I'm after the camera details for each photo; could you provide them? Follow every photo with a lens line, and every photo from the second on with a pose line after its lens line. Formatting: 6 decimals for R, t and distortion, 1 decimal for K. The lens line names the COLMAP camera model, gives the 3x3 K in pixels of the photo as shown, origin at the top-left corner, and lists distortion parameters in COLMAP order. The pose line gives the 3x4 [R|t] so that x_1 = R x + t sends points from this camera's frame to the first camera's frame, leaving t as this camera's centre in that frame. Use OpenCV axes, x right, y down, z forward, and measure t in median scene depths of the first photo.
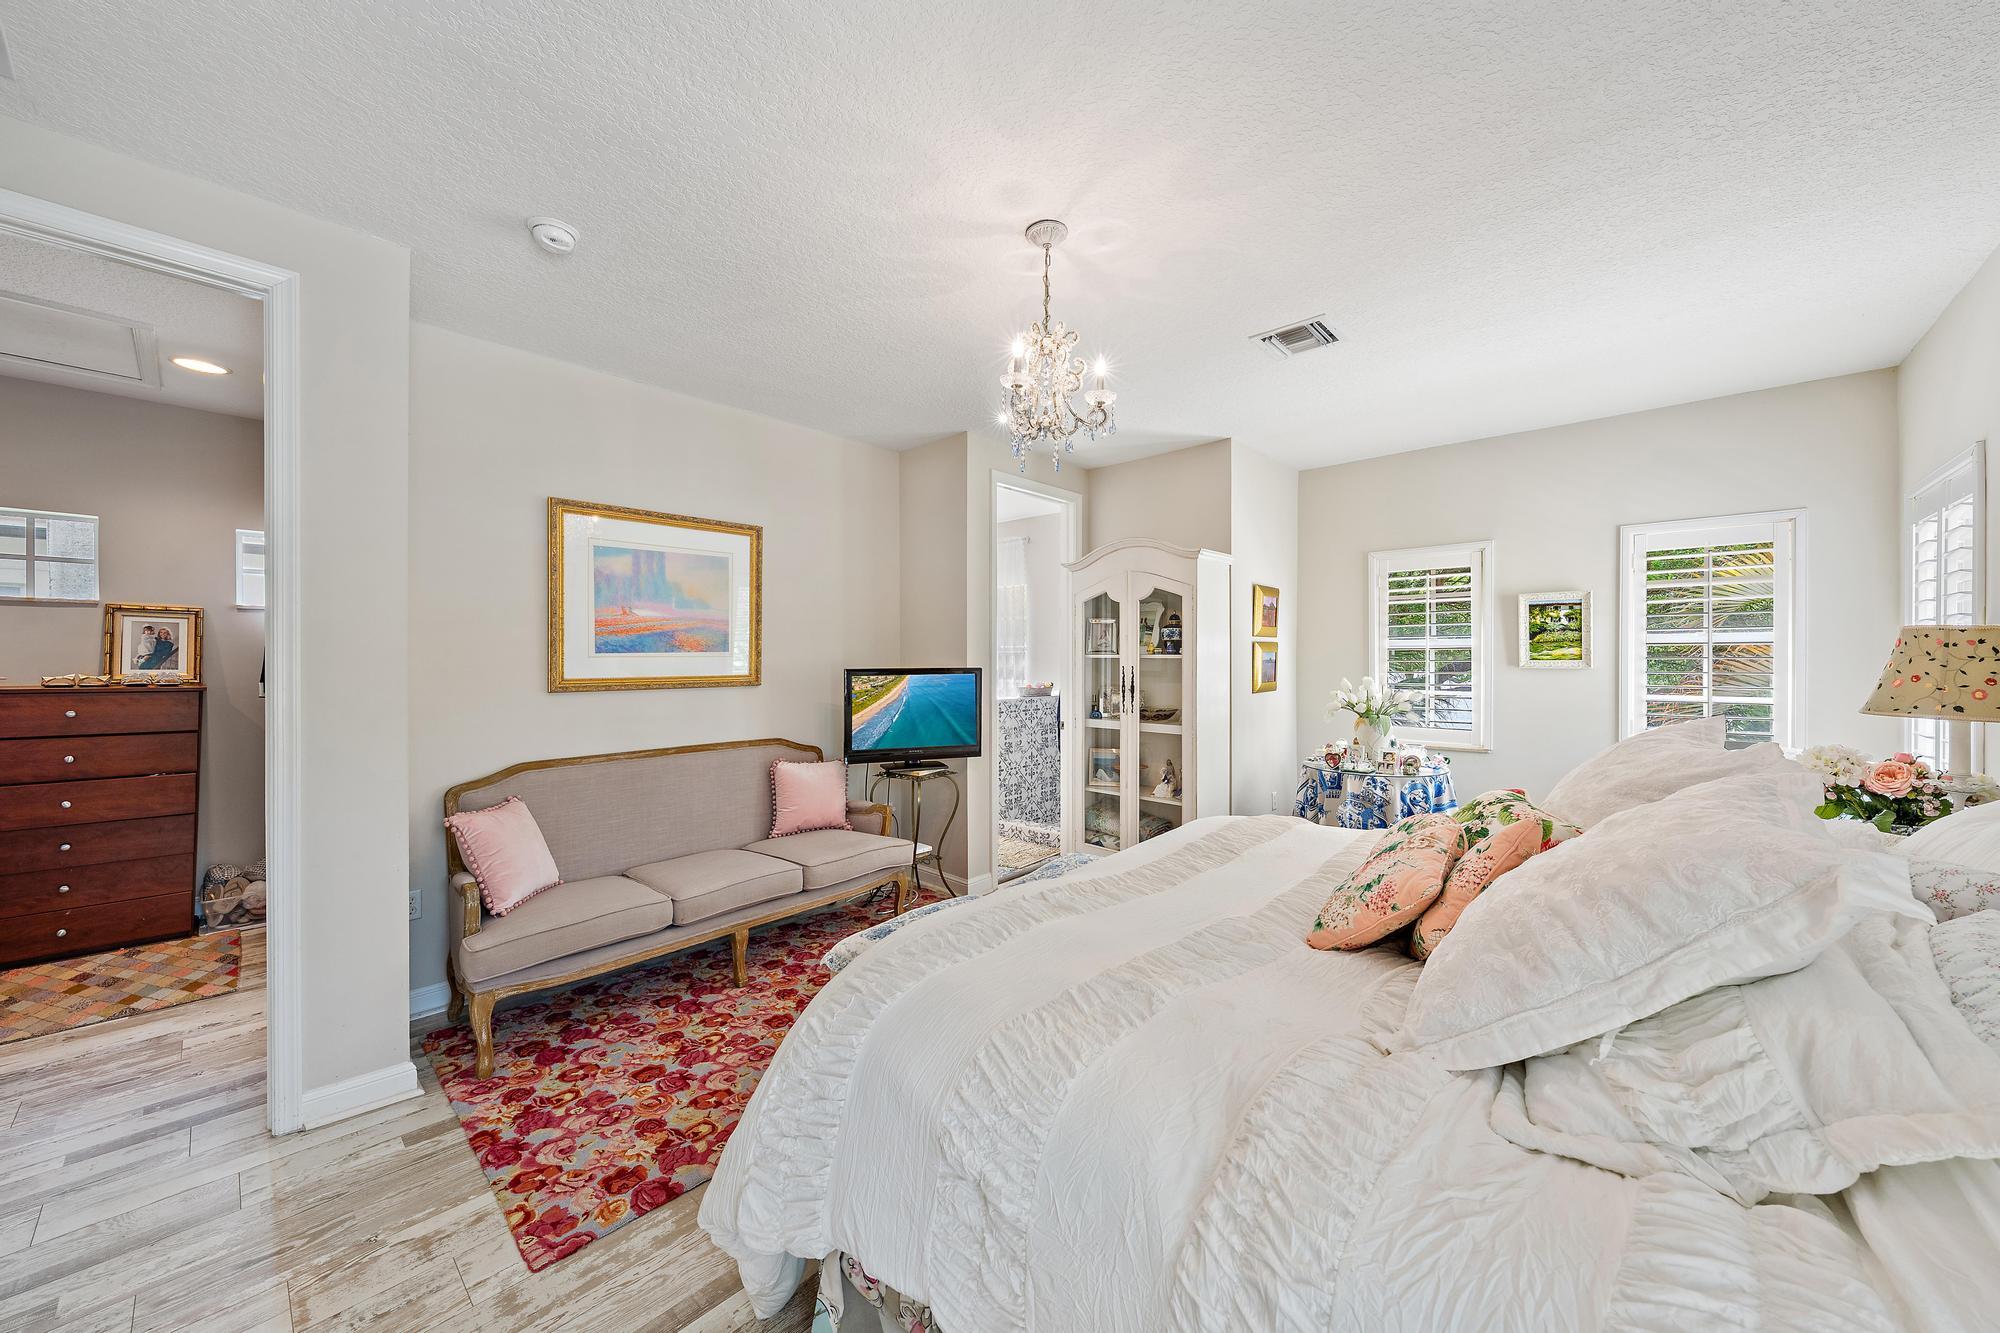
lens RADIAL K [[702.6, 0, 987.8], [0, 702.6, 660.7], [0, 0, 1]] dist [-0.002317, -0.000301]
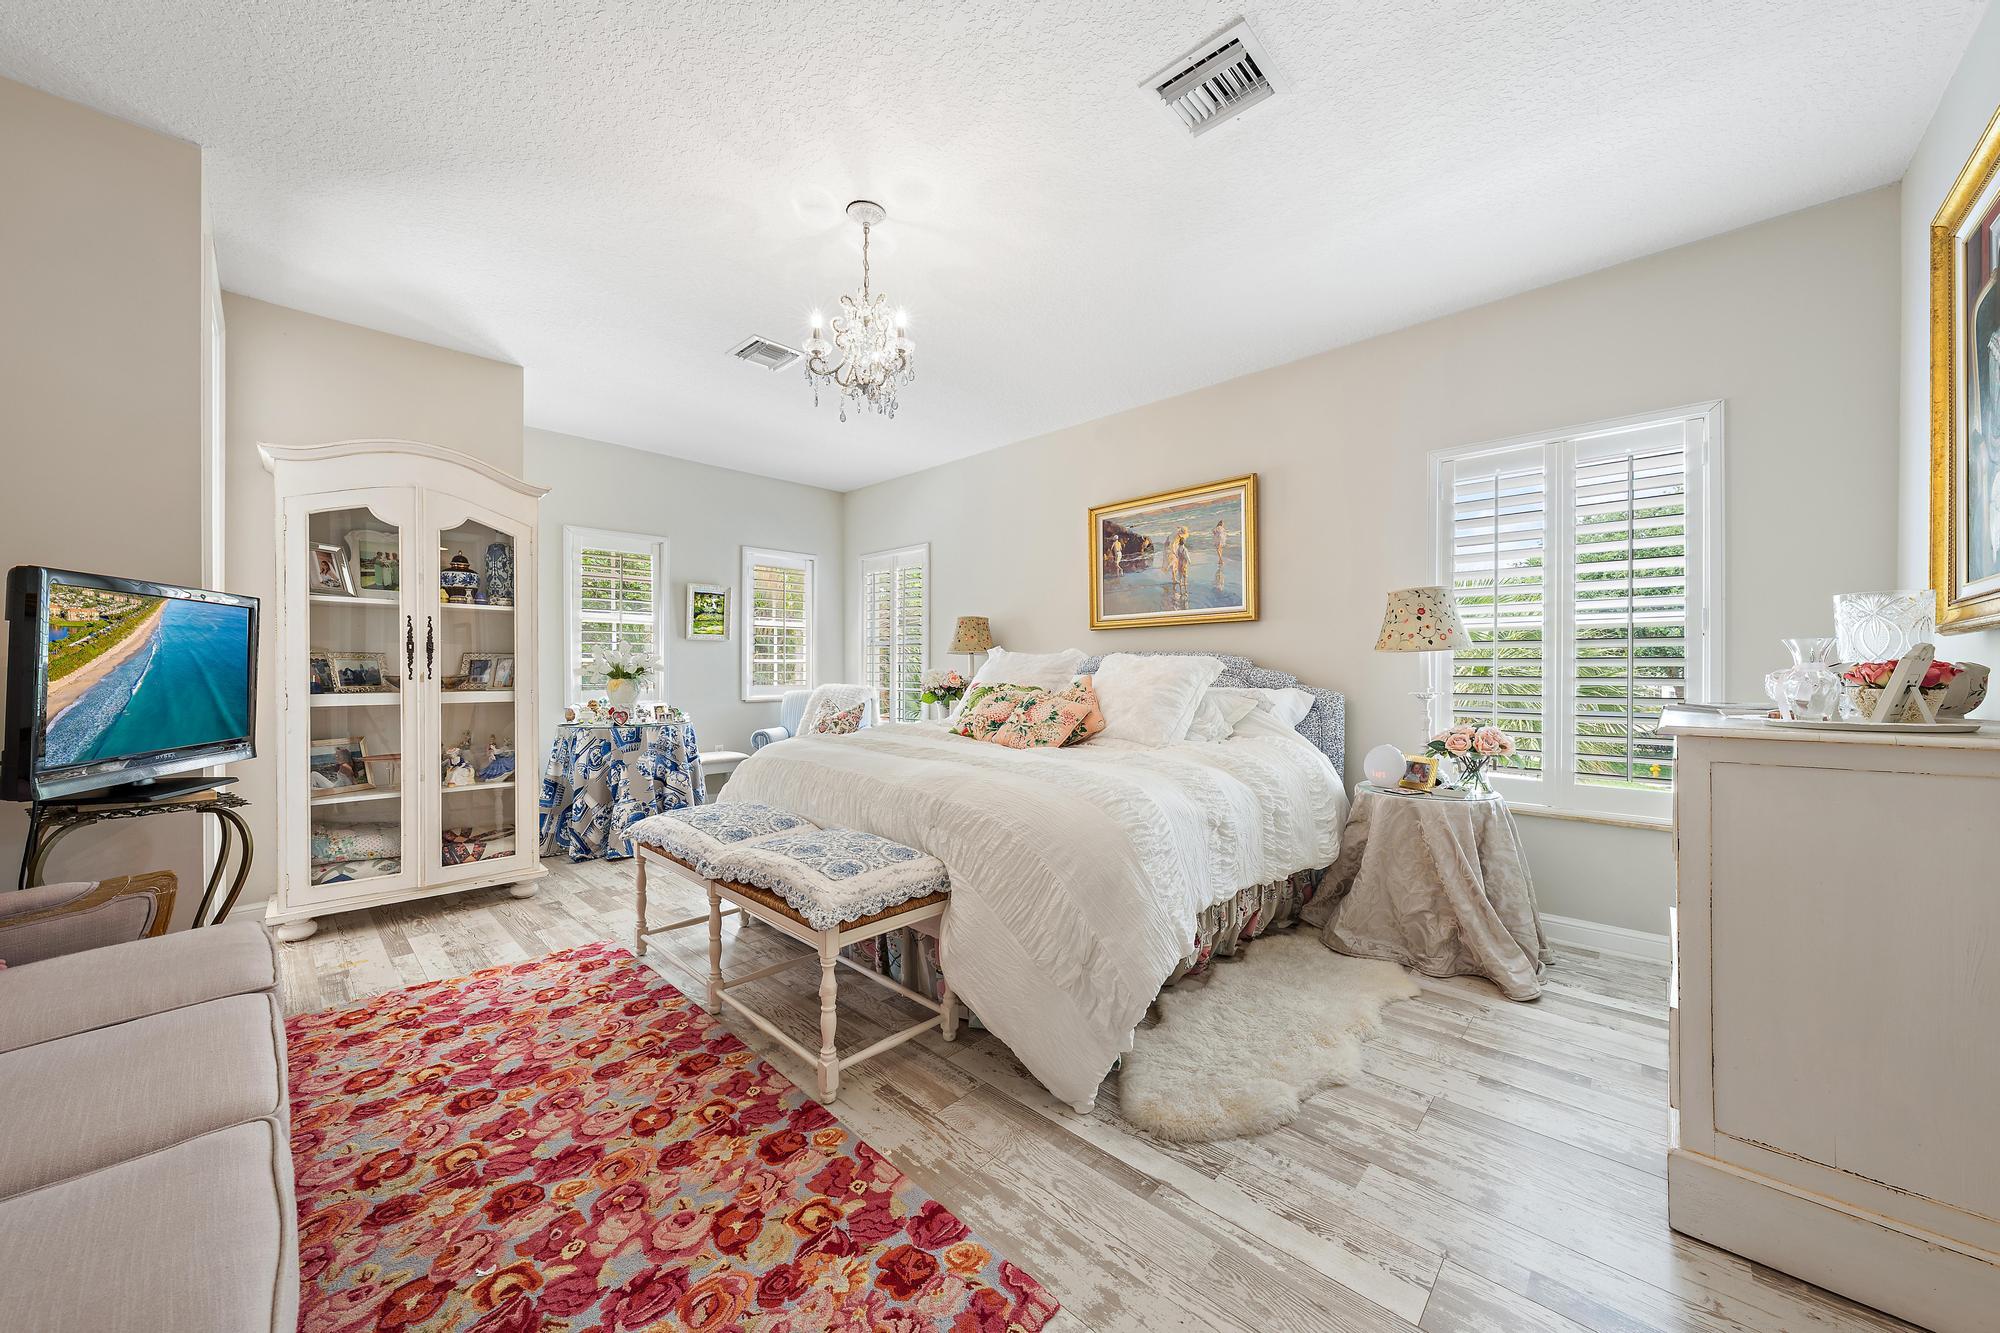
lens RADIAL K [[702.6, 0, 987.7], [0, 702.6, 669.3], [0, 0, 1]] dist [-0.002317, -0.000301]
pose [[0.041926, -0.002103, 0.999119, -0.558238], [-0.003296, 0.999992, 0.002243, 0.064952], [-0.999115, -0.003387, 0.041918, 0.410439]]
